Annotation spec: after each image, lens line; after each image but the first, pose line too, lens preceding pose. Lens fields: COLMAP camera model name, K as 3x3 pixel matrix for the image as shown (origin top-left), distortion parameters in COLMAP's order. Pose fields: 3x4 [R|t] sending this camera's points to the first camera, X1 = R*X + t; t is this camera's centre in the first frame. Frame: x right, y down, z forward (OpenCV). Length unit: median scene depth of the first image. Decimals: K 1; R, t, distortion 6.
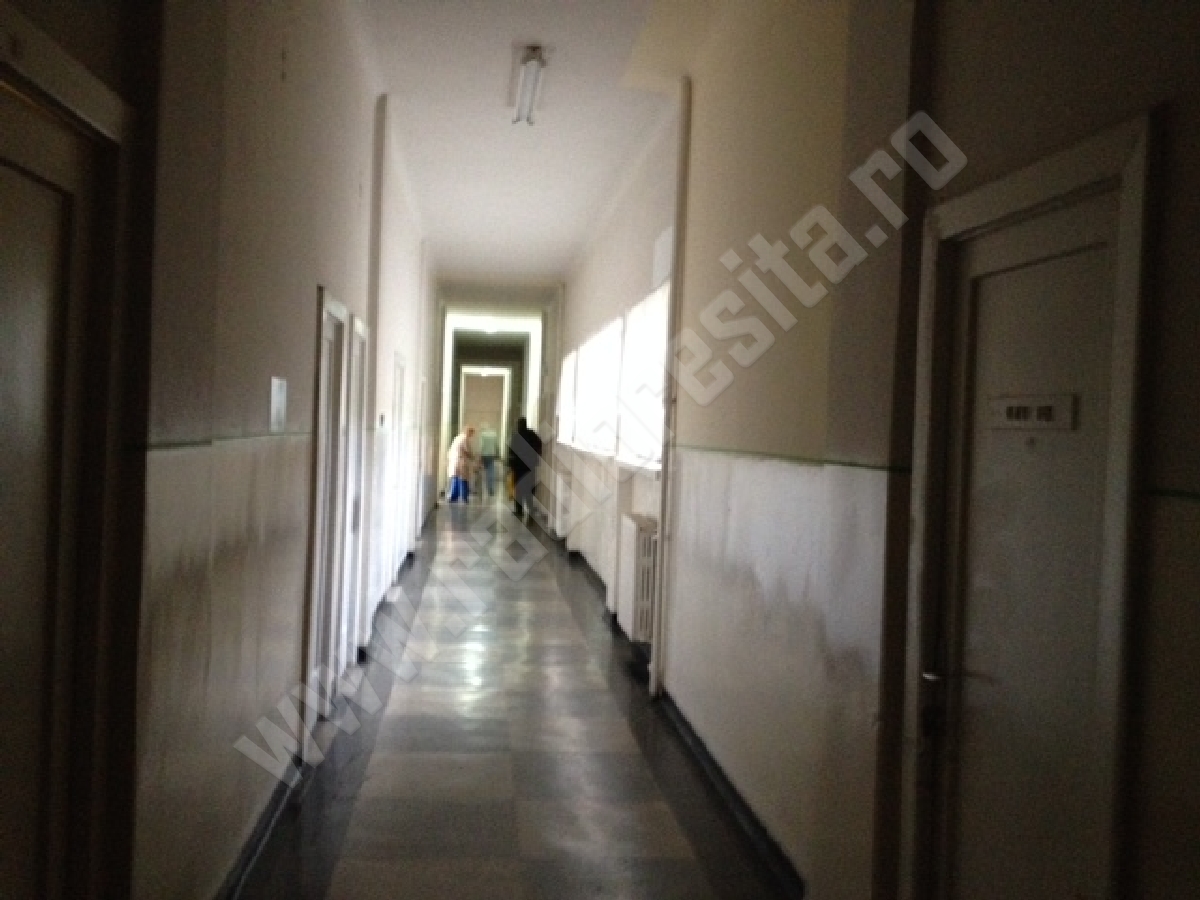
lens RADIAL K [[1204.7, 0, 631.2], [0, 1204.7, 456.2], [0, 0, 1]] dist [0.249651, -0.519732]
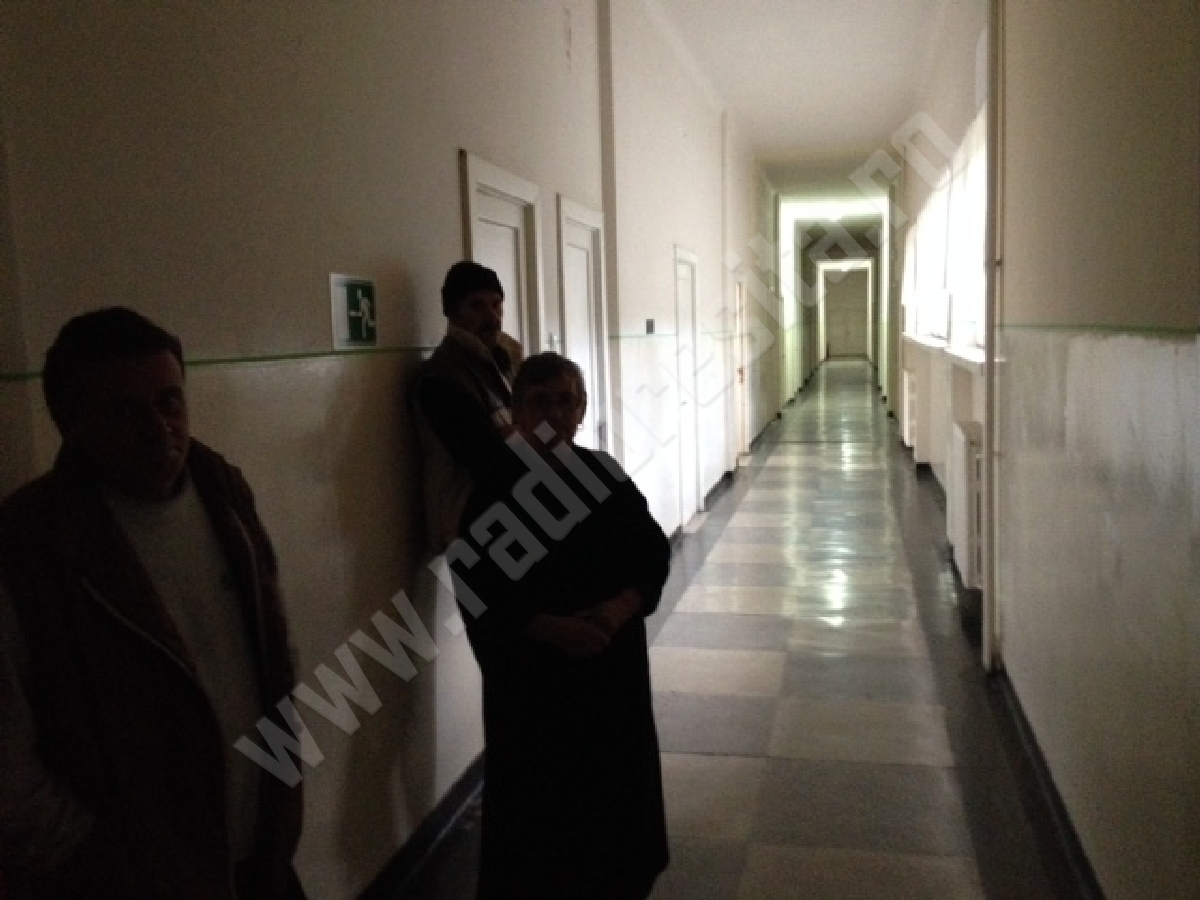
lens RADIAL K [[1204.7, 0, 631.2], [0, 1204.7, 456.2], [0, 0, 1]] dist [0.249651, -0.519732]
pose [[0.948999, -0.048875, -0.311466, 0.036547], [0.073478, 0.994993, 0.067744, 0.001817], [0.306596, -0.087174, 0.947839, 0.169847]]
